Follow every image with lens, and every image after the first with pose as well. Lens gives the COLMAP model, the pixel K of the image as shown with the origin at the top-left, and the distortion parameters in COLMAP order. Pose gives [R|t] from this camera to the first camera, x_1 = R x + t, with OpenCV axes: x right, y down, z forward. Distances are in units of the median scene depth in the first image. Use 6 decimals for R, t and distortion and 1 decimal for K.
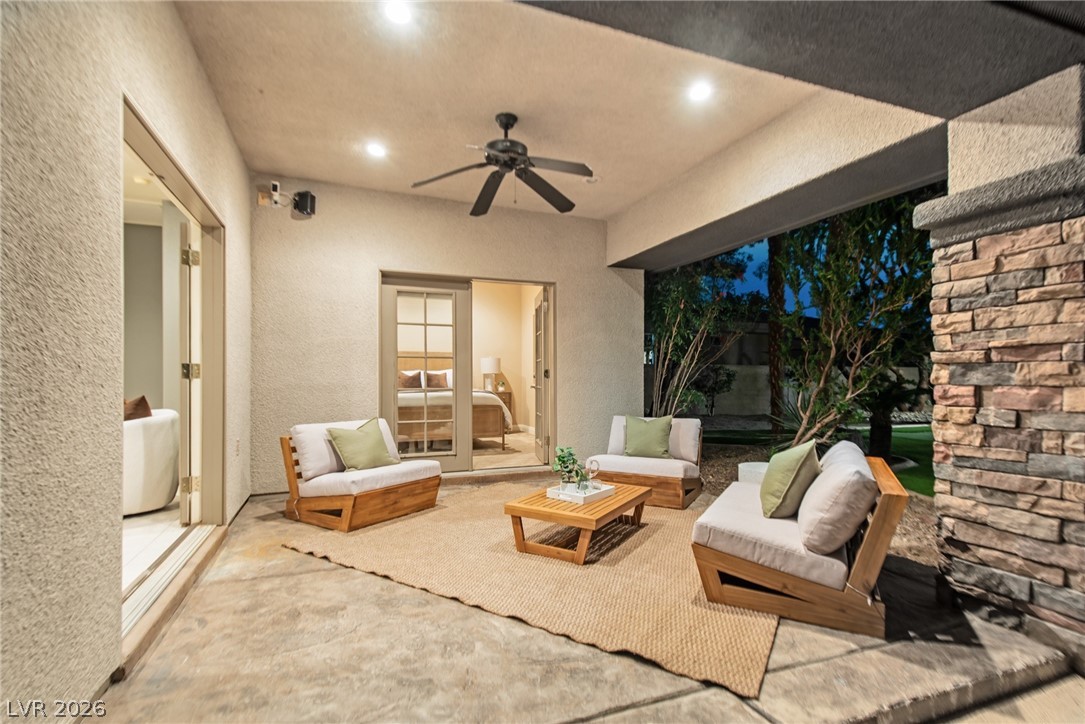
lens RADIAL K [[506.1, 0, 542.7], [0, 506.1, 378.4], [0, 0, 1]] dist [0.028768, -0.004652]
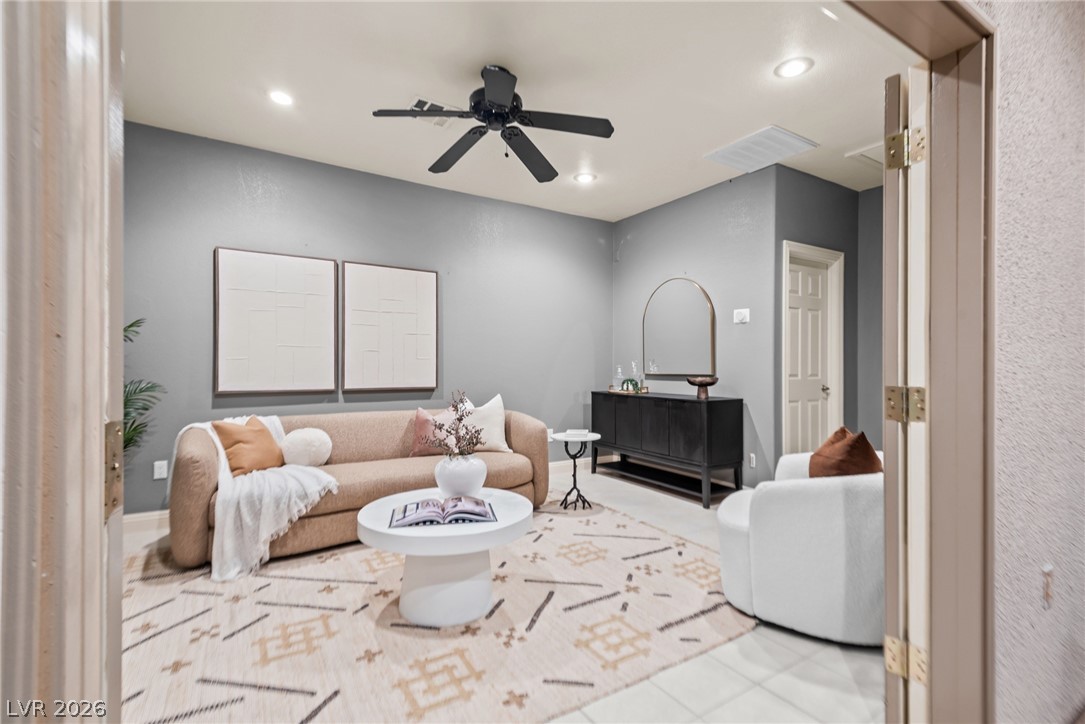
lens RADIAL K [[506.1, 0, 538.1], [0, 506.1, 367.2], [0, 0, 1]] dist [0.028768, -0.004652]
pose [[0.177155, -0.001569, -0.984182, -0.266367], [-0.003464, 0.999992, -0.002218, -0.038661], [0.984177, 0.003802, 0.177148, 0.535830]]
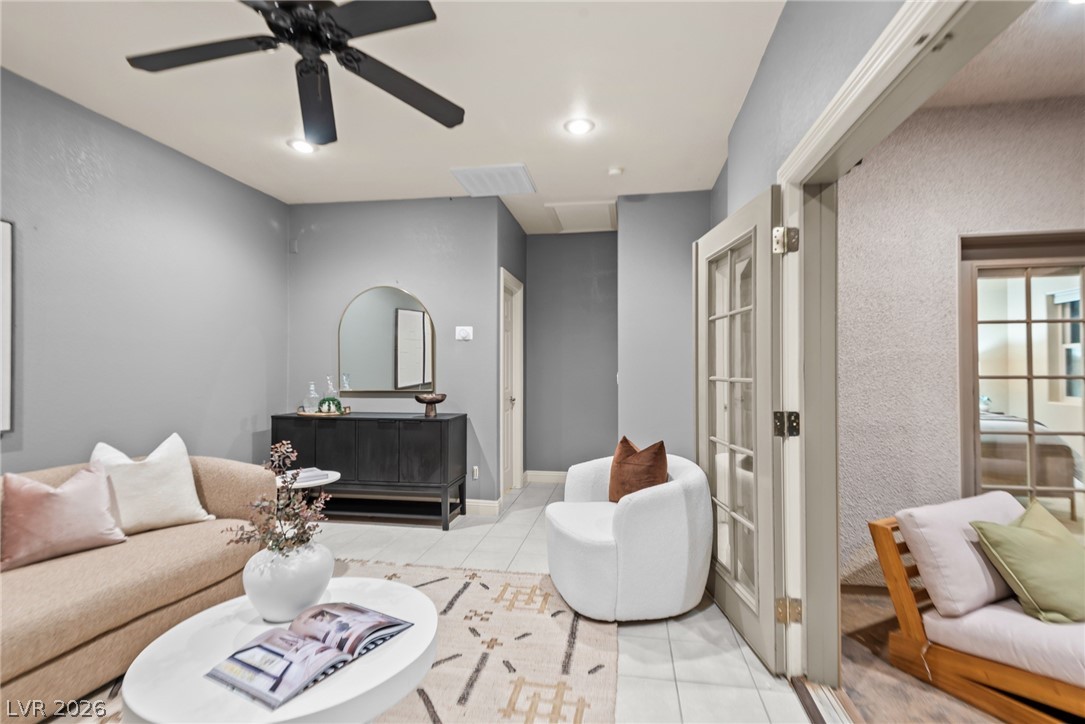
lens RADIAL K [[506.1, 0, 554.0], [0, 506.1, 365.5], [0, 0, 1]] dist [0.028768, -0.004652]
pose [[0.858091, -0.009158, -0.513415, -0.539426], [0.002848, 0.999910, -0.013077, -0.067928], [0.513489, 0.009759, 0.858041, 0.289444]]
